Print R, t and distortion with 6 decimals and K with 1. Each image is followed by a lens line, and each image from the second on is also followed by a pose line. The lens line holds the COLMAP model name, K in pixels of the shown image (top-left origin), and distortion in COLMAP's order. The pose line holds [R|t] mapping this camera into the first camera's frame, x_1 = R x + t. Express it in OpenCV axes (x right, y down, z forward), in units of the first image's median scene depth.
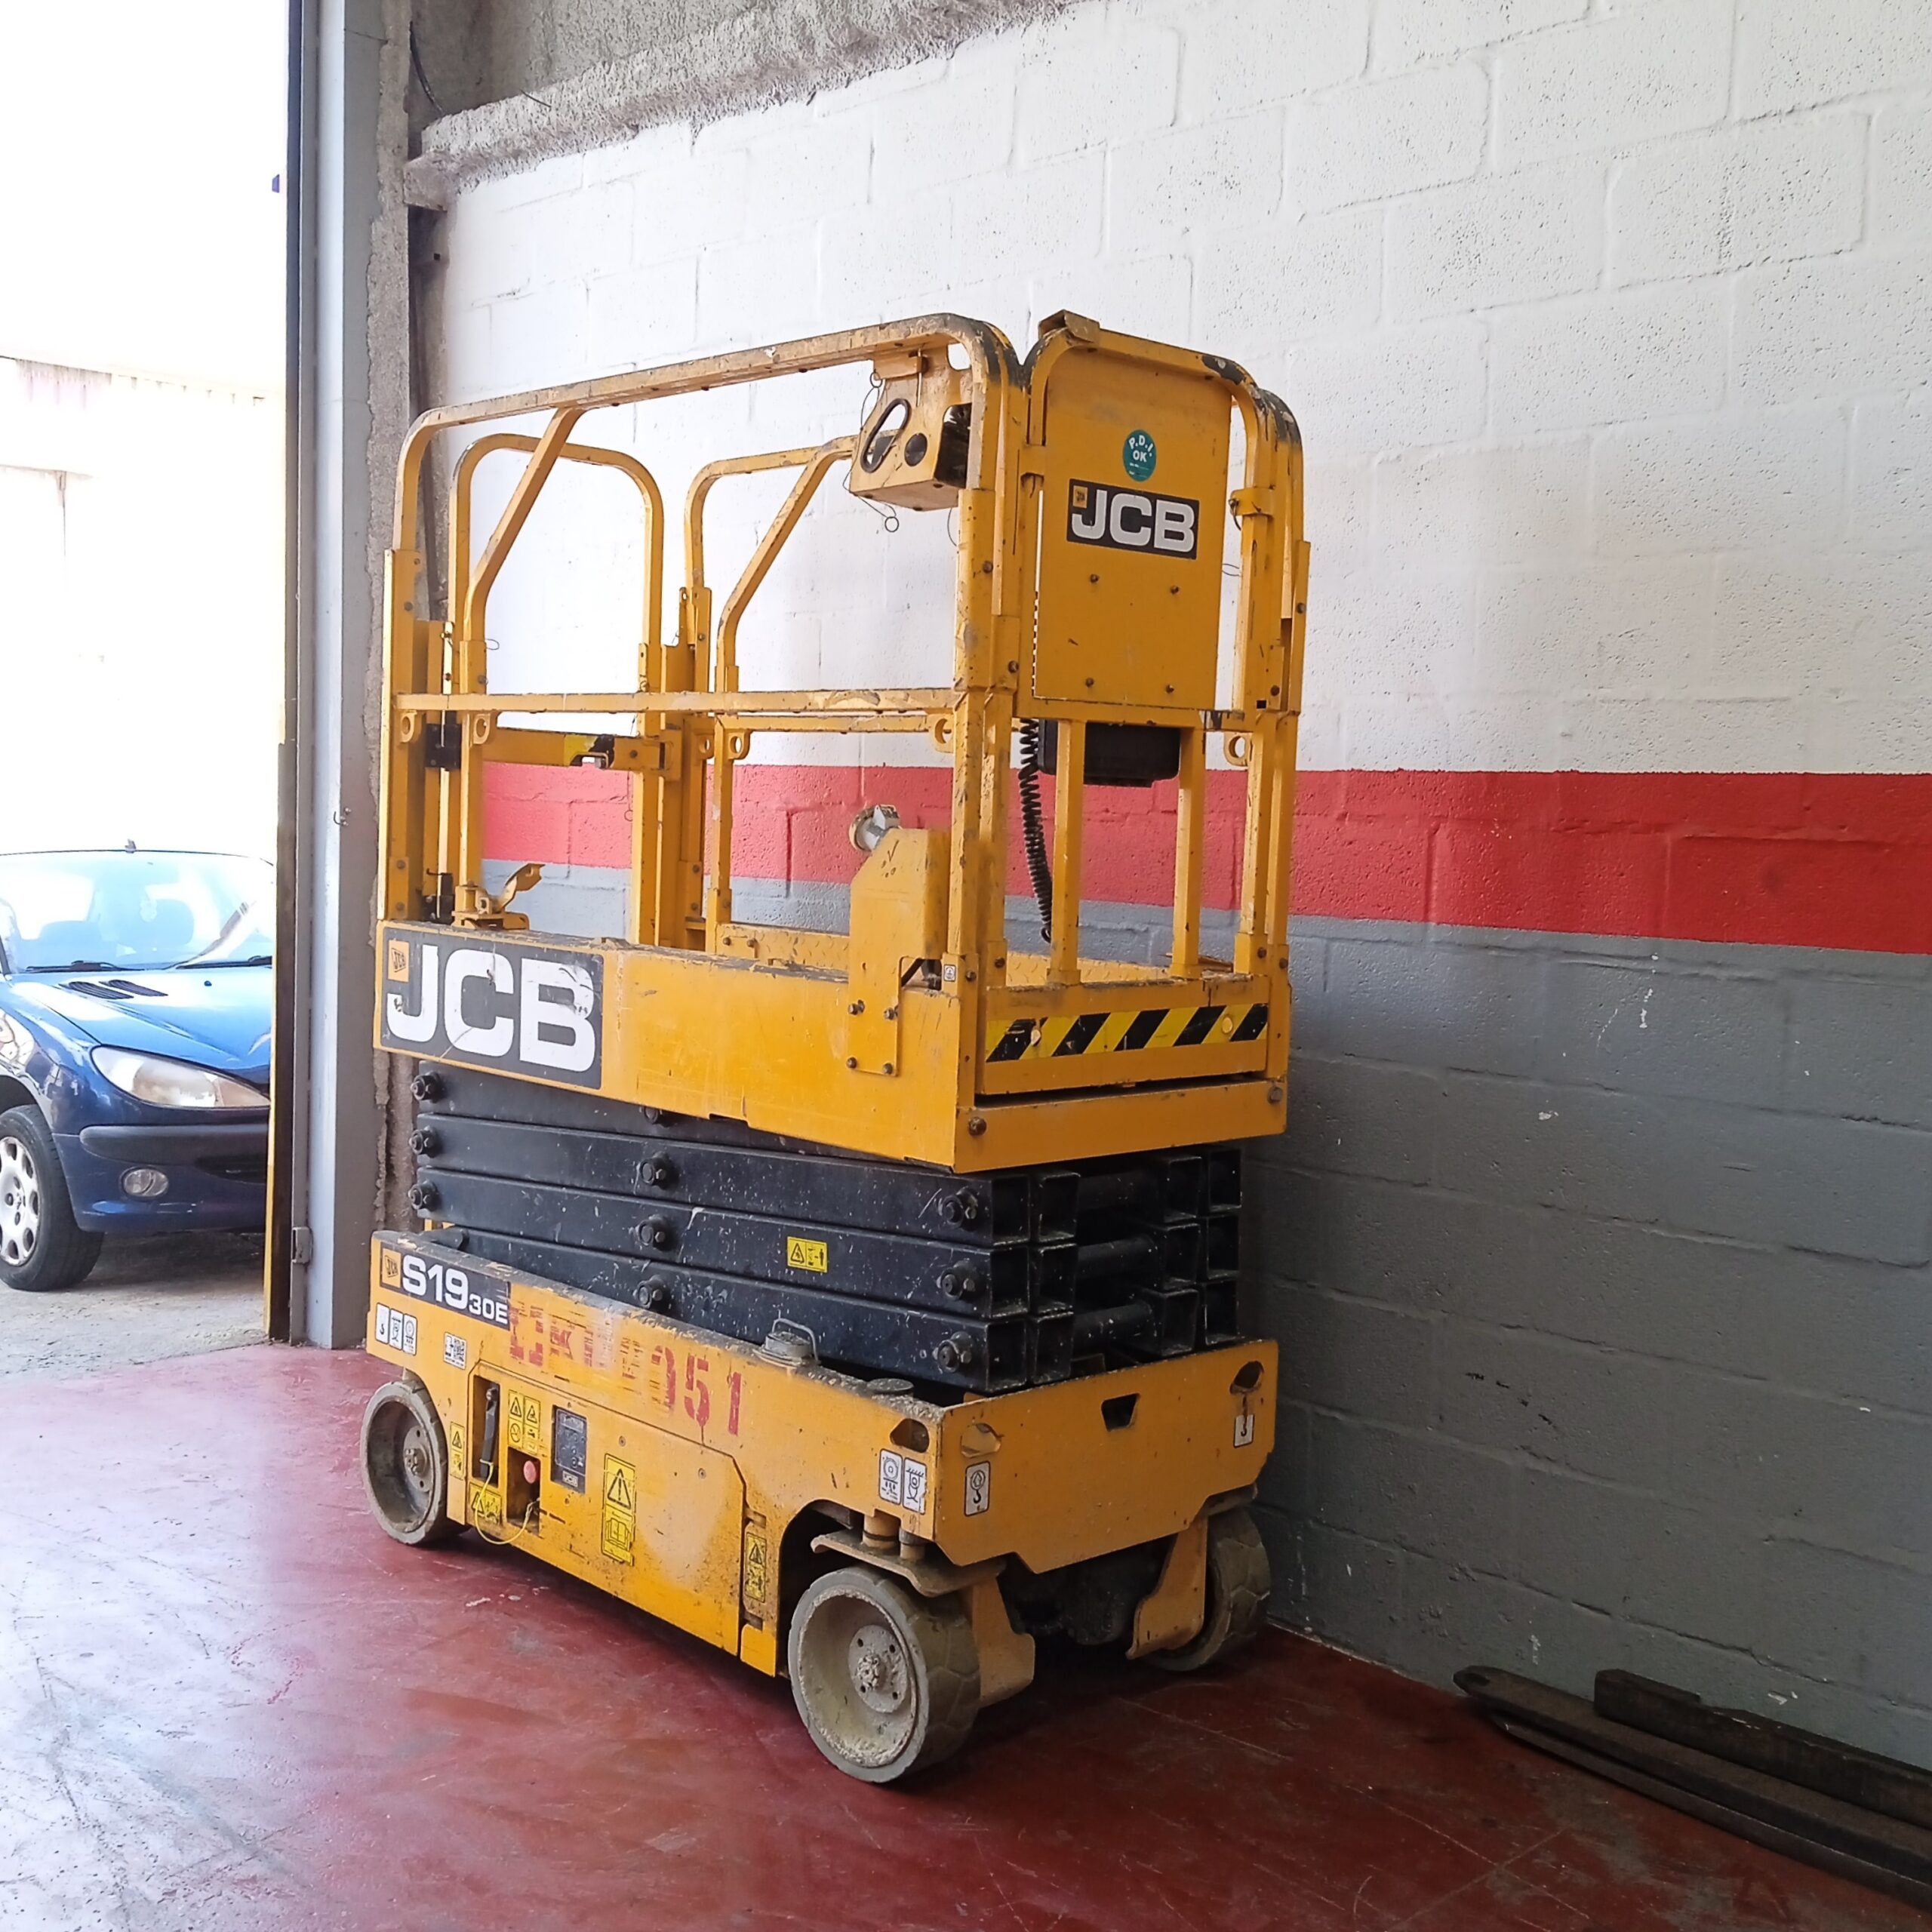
lens RADIAL K [[2246.8, 0, 943.6], [0, 2246.8, 966.8], [0, 0, 1]] dist [0.043238, 0.000000]
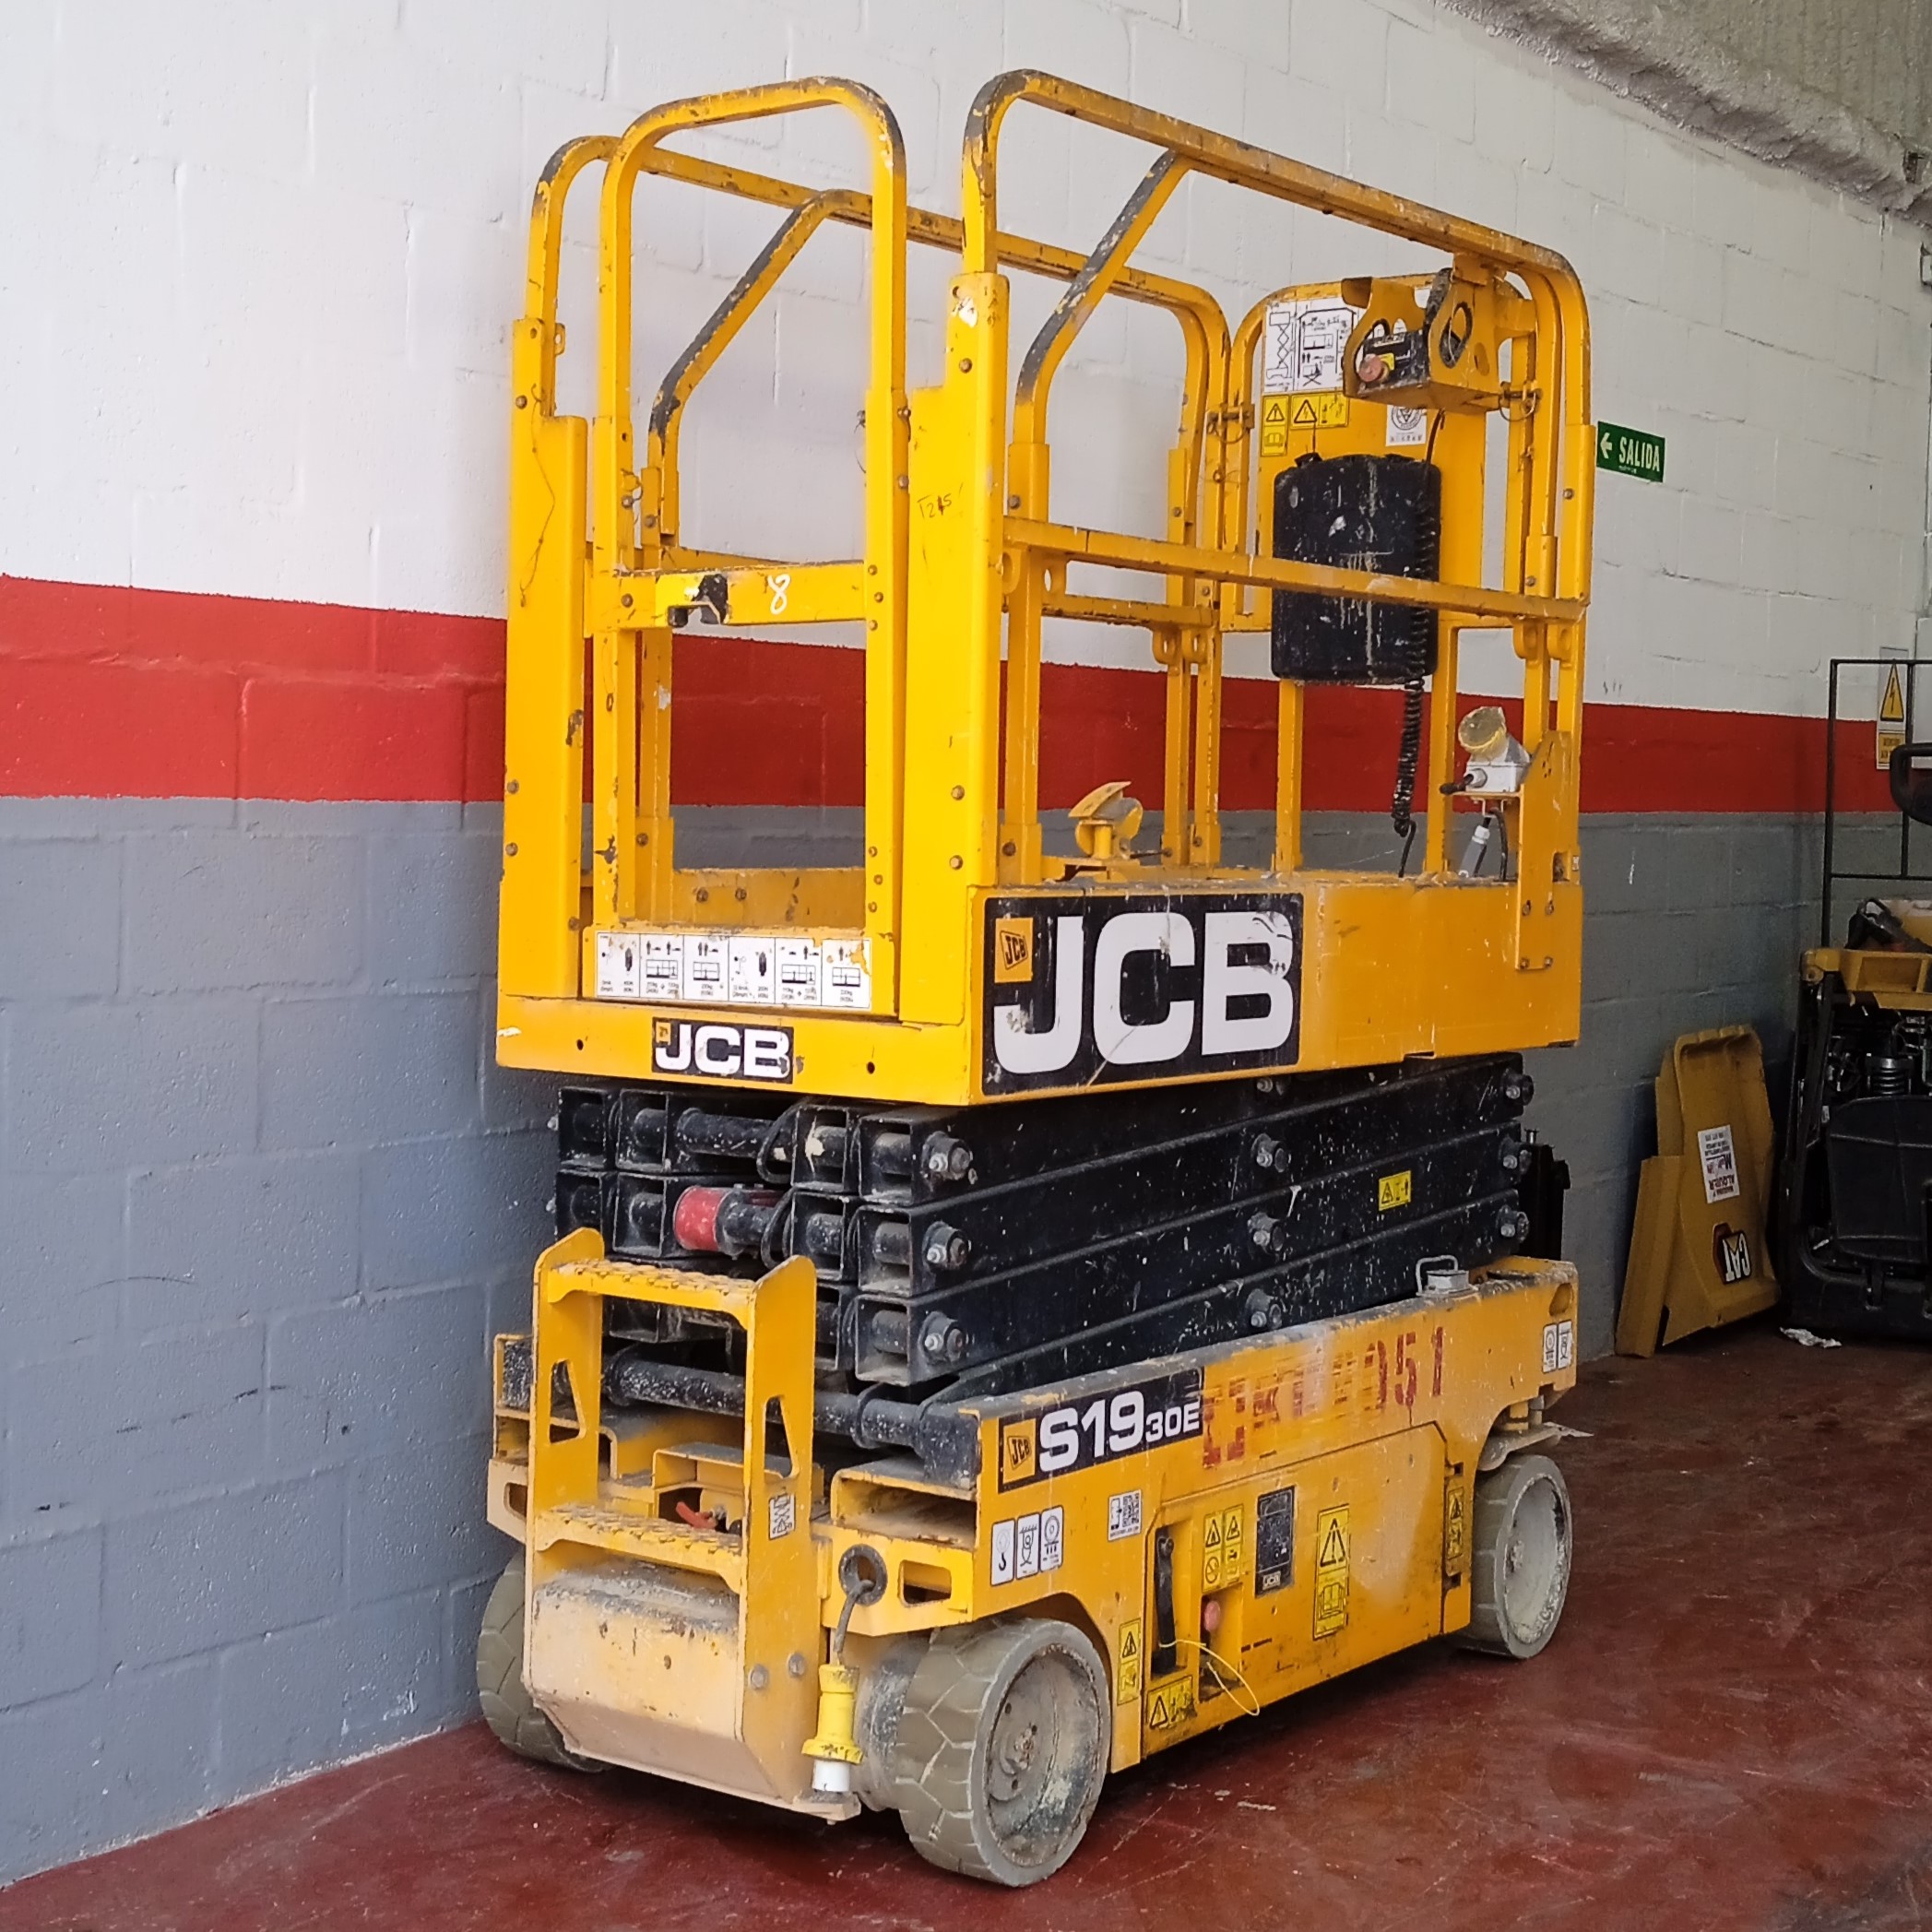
lens RADIAL K [[3218.9, 0, 871.7], [0, 3218.9, 862.2], [0, 0, 1]] dist [0.062293, 0.000000]
pose [[-0.173273, -0.057246, 0.983209, -1.243140], [0.044543, 0.996832, 0.065889, -0.097753], [-0.983866, 0.055212, -0.170174, 1.343335]]
